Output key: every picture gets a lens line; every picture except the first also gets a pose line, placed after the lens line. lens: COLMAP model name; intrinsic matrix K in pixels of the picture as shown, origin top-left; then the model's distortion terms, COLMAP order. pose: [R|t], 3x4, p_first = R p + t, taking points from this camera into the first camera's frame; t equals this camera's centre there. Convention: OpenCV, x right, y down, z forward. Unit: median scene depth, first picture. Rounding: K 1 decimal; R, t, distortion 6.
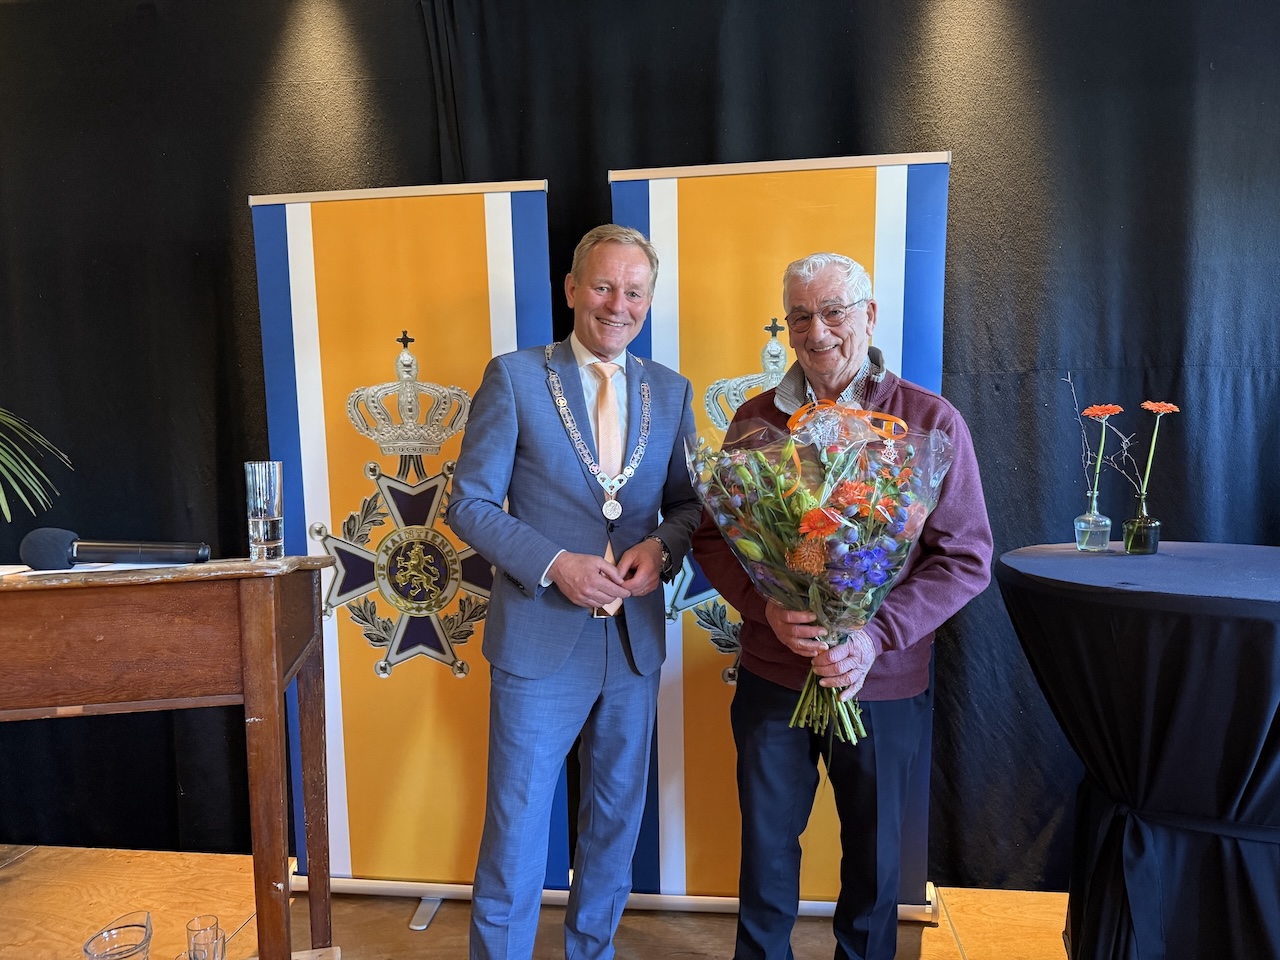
lens RADIAL K [[939.1, 0, 680.2], [0, 939.1, 485.1], [0, 0, 1]] dist [0.093931, -0.078047]
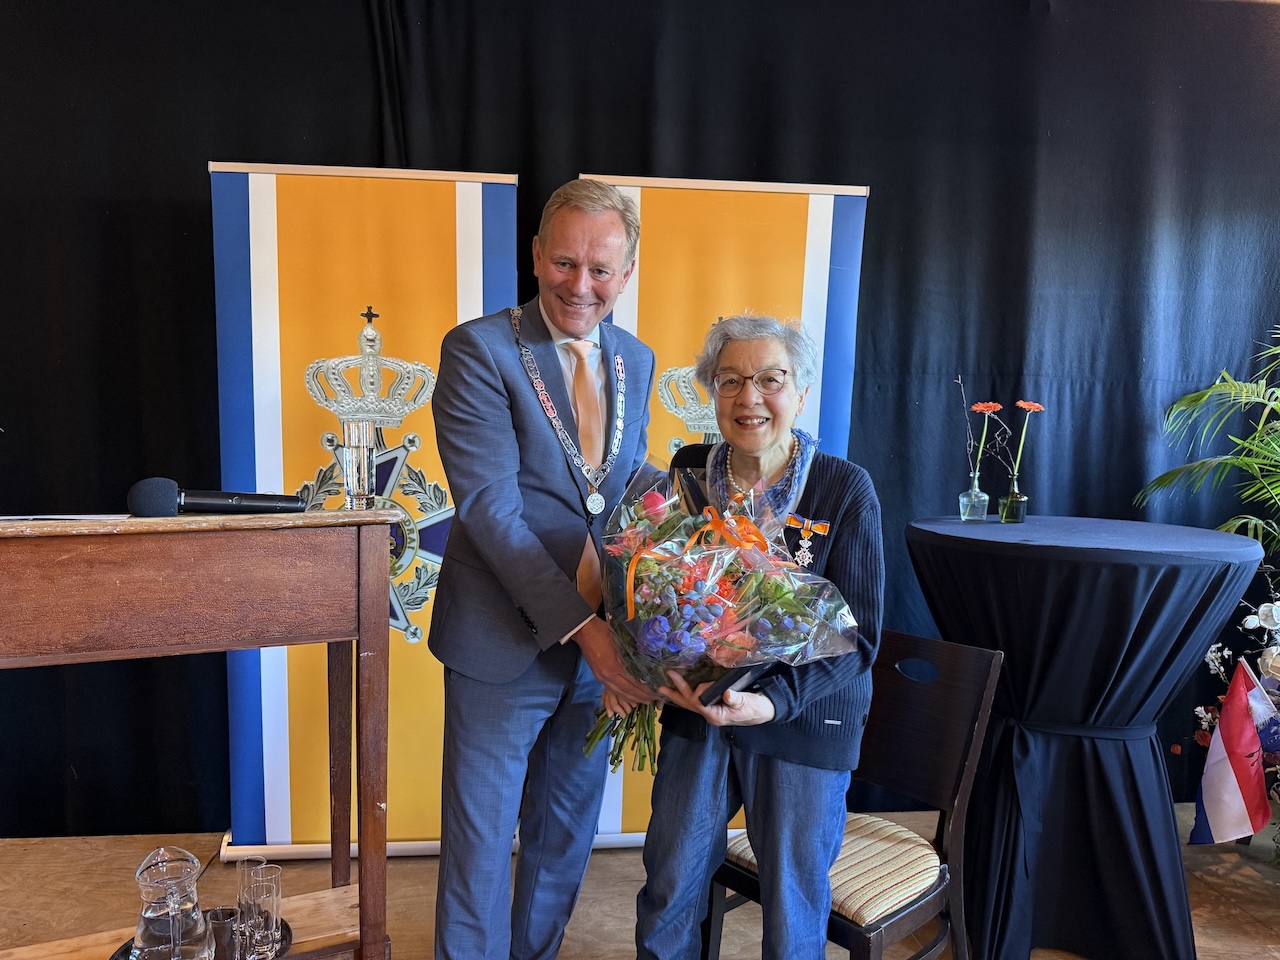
lens RADIAL K [[939.1, 0, 680.2], [0, 939.1, 485.1], [0, 0, 1]] dist [0.093931, -0.078047]
pose [[0.970091, 0.015964, 0.242218, -0.207429], [-0.016607, 0.999862, 0.000611, 0.025205], [-0.242174, -0.004615, 0.970222, -0.084520]]
